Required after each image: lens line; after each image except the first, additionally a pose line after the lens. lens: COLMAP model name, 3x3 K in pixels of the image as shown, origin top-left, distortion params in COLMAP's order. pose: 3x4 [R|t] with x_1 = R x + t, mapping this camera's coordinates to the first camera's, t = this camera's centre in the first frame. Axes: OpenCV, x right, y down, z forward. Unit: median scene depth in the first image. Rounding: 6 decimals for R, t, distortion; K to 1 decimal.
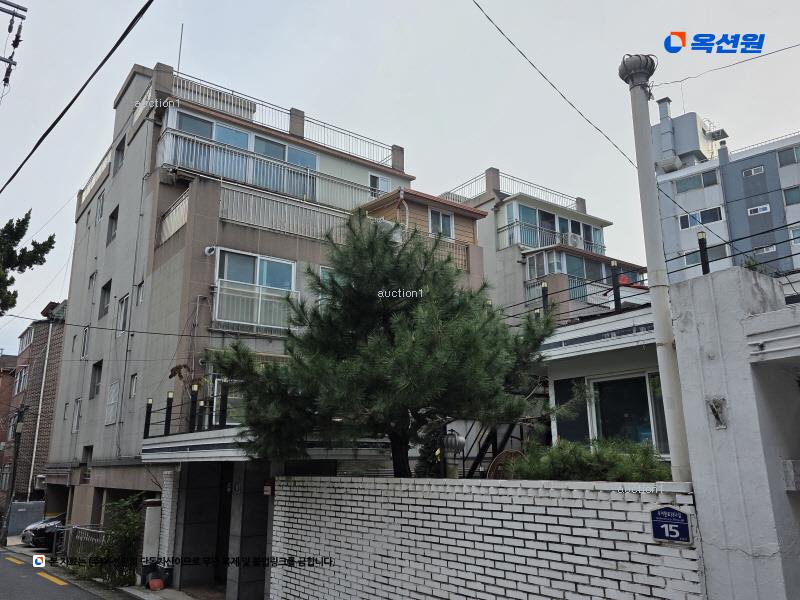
lens RADIAL K [[651.6, 0, 400.0], [0, 651.6, 300.0], [0, 0, 1]] dist [0.076029, -0.079707]
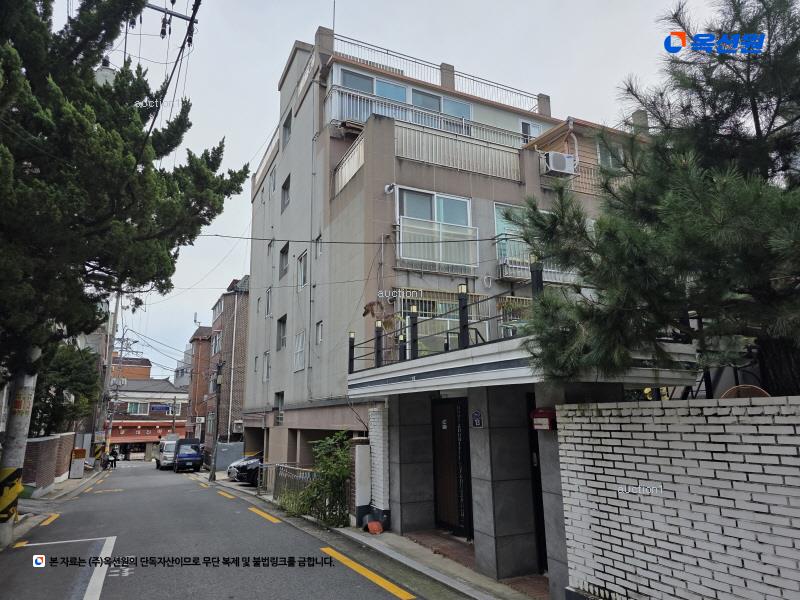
lens RADIAL K [[537.0, 0, 400.0], [0, 537.0, 300.0], [0, 0, 1]] dist [0.075883, -0.072637]
pose [[0.982542, -0.048834, -0.179517, -0.118432], [0.055252, 0.997993, 0.030925, 0.057602], [0.177647, -0.040303, 0.983269, 0.174909]]
